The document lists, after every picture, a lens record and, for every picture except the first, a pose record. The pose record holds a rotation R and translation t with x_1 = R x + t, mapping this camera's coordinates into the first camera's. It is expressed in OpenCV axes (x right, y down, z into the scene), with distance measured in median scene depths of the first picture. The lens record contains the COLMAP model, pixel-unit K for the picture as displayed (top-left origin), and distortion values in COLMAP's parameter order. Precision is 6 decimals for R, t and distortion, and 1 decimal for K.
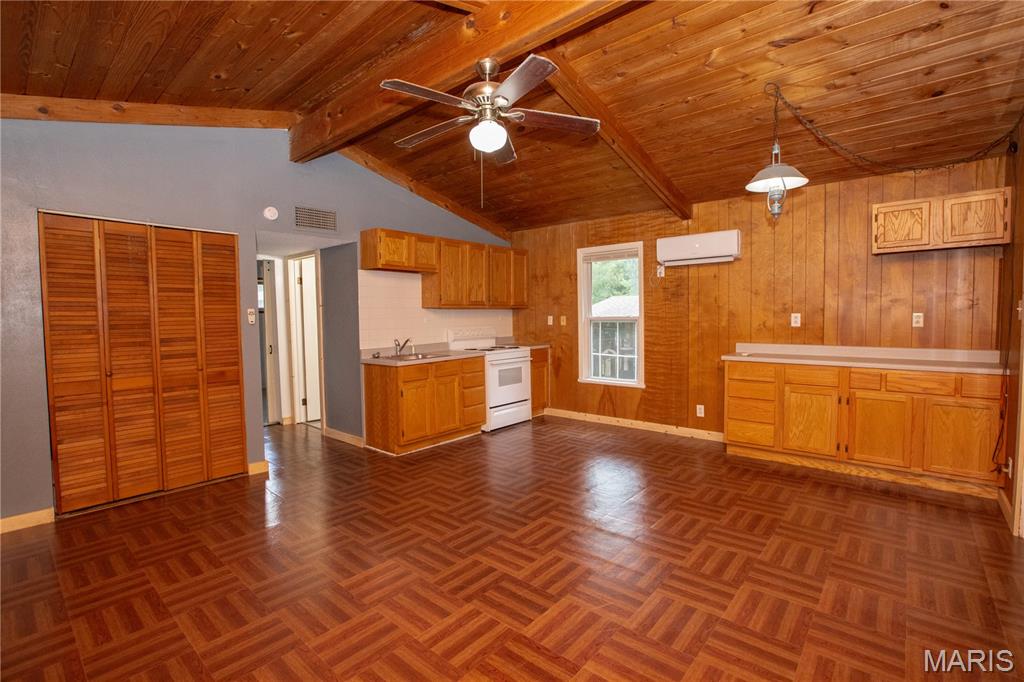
lens RADIAL K [[469.5, 0, 516.8], [0, 469.5, 340.7], [0, 0, 1]] dist [-0.068394, 0.023900]
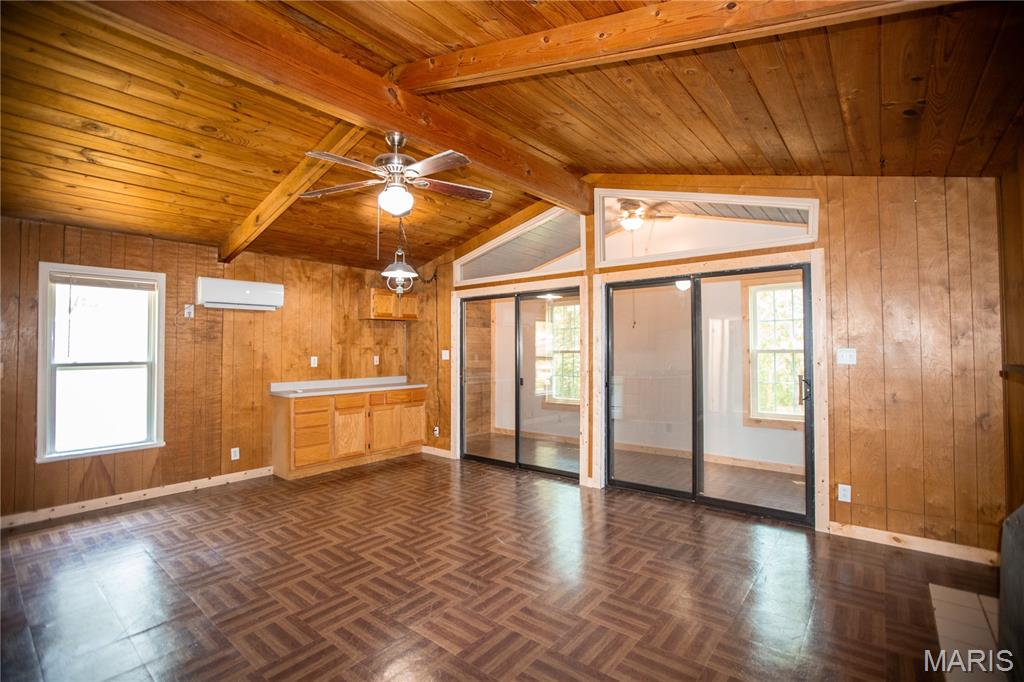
lens RADIAL K [[468.6, 0, 512.0], [0, 468.6, 341.0], [0, 0, 1]] dist [0.000472, -0.000030]
pose [[-0.015157, 0.021791, 0.999648, -0.865075], [0.052371, 0.998408, -0.020970, -0.054914], [-0.998513, 0.052034, -0.016274, 0.546656]]
